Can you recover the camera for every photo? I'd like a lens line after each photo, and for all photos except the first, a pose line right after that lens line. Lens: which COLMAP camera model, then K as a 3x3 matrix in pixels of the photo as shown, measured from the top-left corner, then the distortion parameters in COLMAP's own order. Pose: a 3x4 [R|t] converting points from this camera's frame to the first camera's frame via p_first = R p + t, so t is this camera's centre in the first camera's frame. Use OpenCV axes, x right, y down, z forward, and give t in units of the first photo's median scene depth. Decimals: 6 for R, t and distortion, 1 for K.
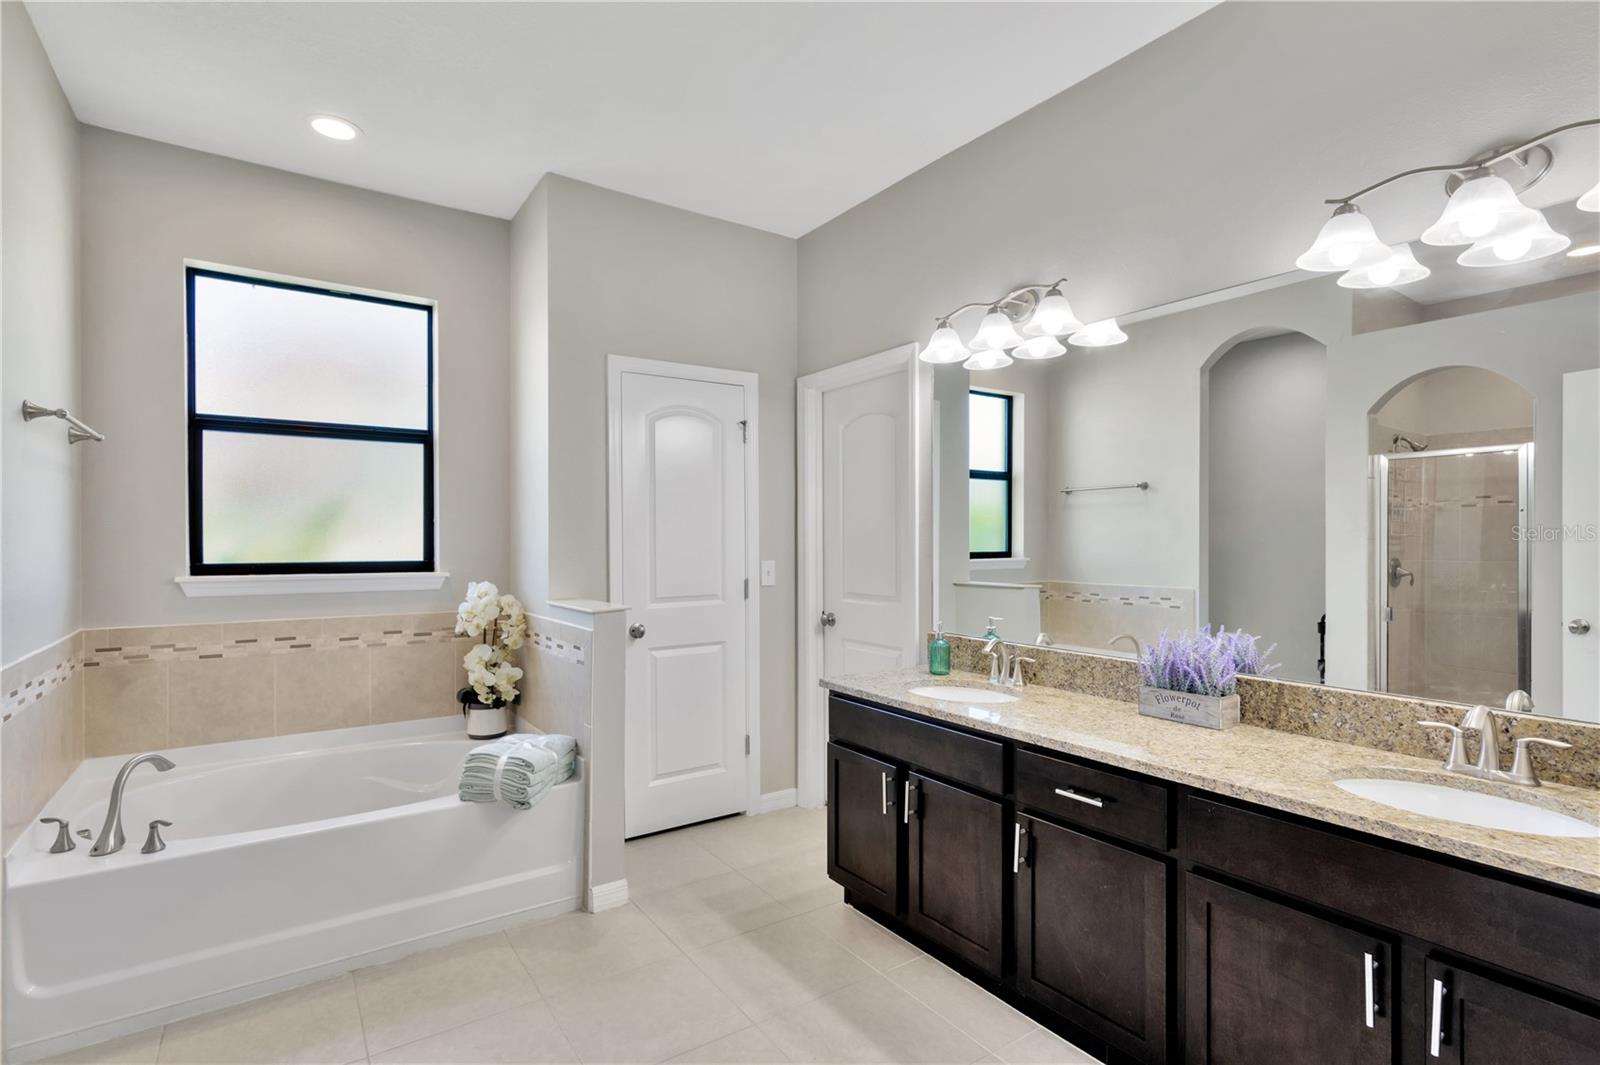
lens RADIAL K [[784.0, 0, 803.0], [0, 784.0, 540.1], [0, 0, 1]] dist [-0.004268, 0.004687]
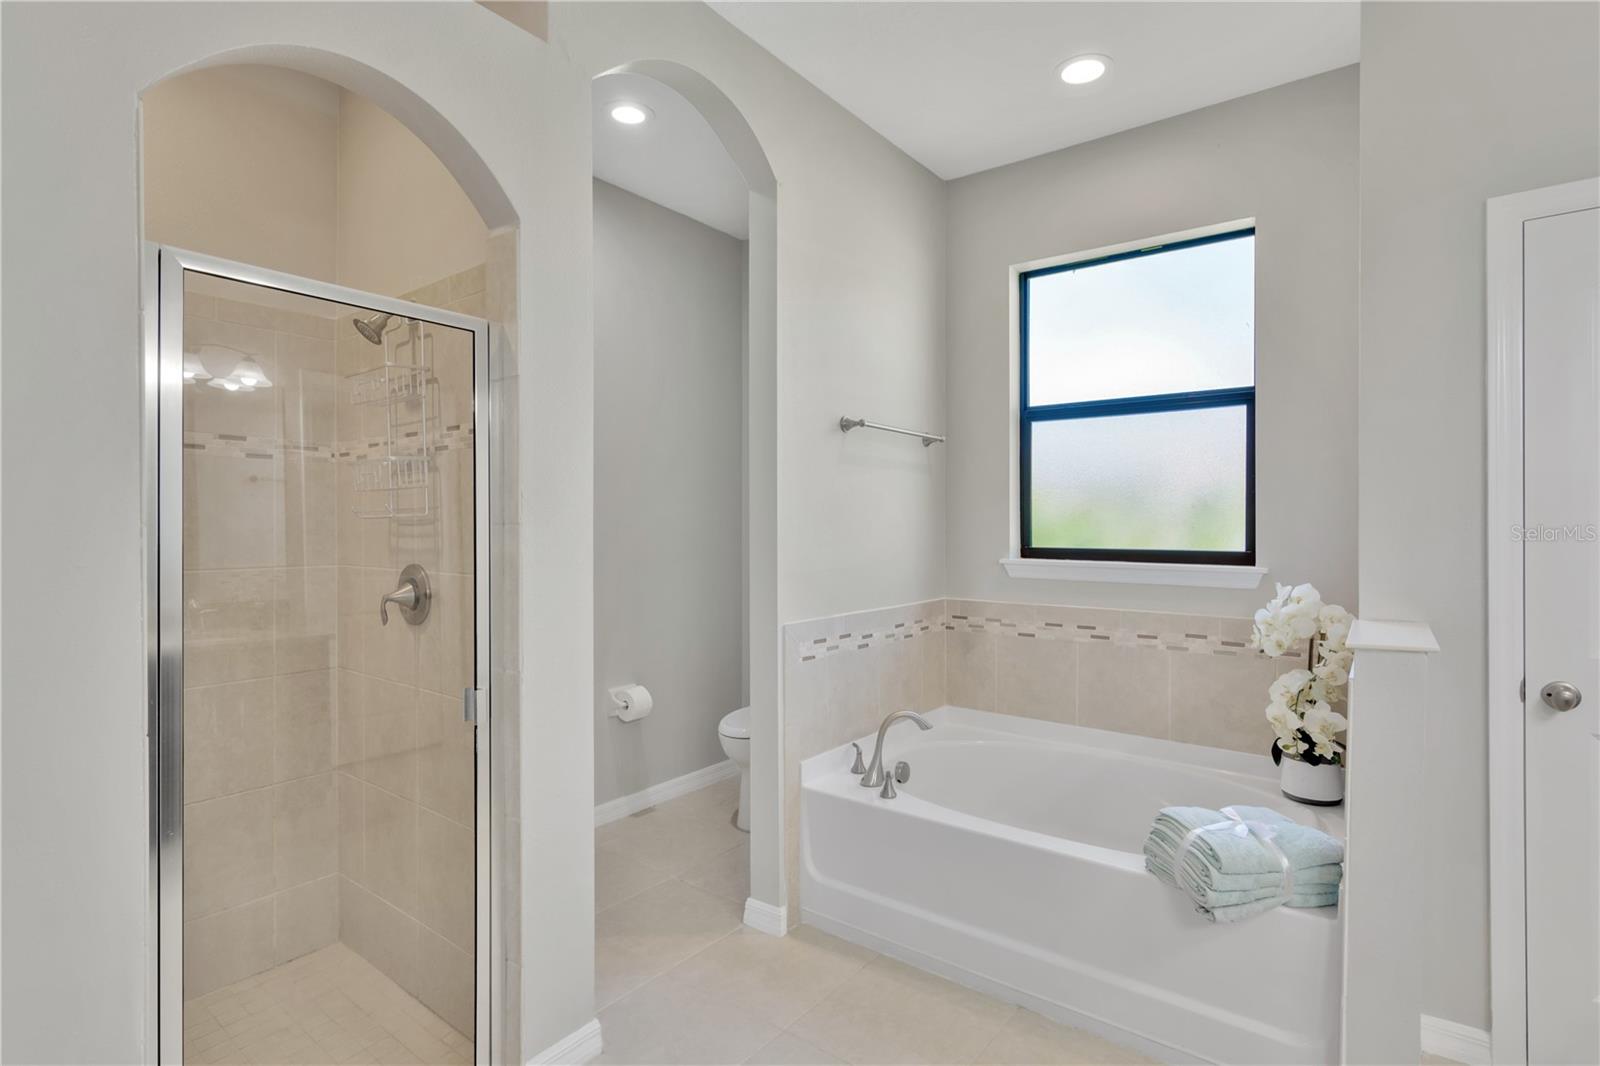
lens RADIAL K [[784.0, 0, 799.0], [0, 784.0, 526.3], [0, 0, 1]] dist [-0.004268, 0.004687]
pose [[0.305543, 0.002842, -0.952174, 0.149801], [-0.003864, 0.999991, 0.001745, 0.001190], [0.952170, 0.003146, 0.305552, 0.369905]]
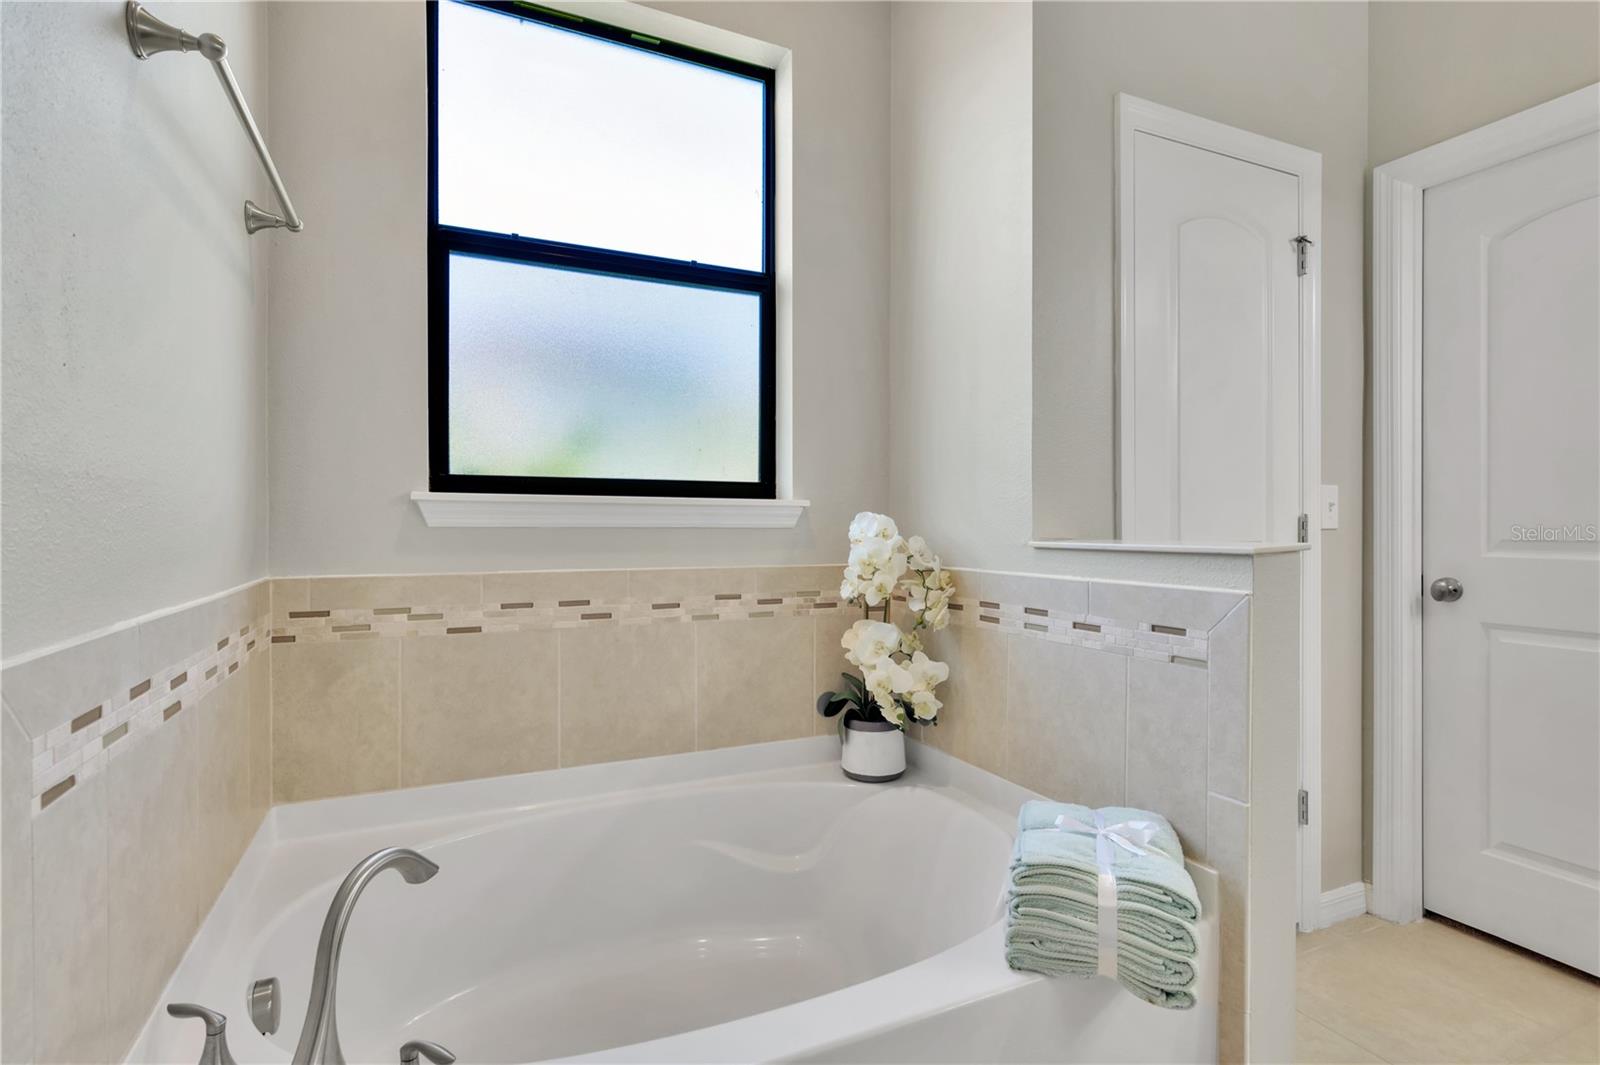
lens RADIAL K [[784.0, 0, 801.1], [0, 784.0, 523.9], [0, 0, 1]] dist [-0.004268, 0.004687]
pose [[0.986492, 0.001028, -0.163804, -0.398435], [-0.001283, 0.999998, -0.001455, 0.067463], [0.163802, 0.001646, 0.986492, 0.449329]]
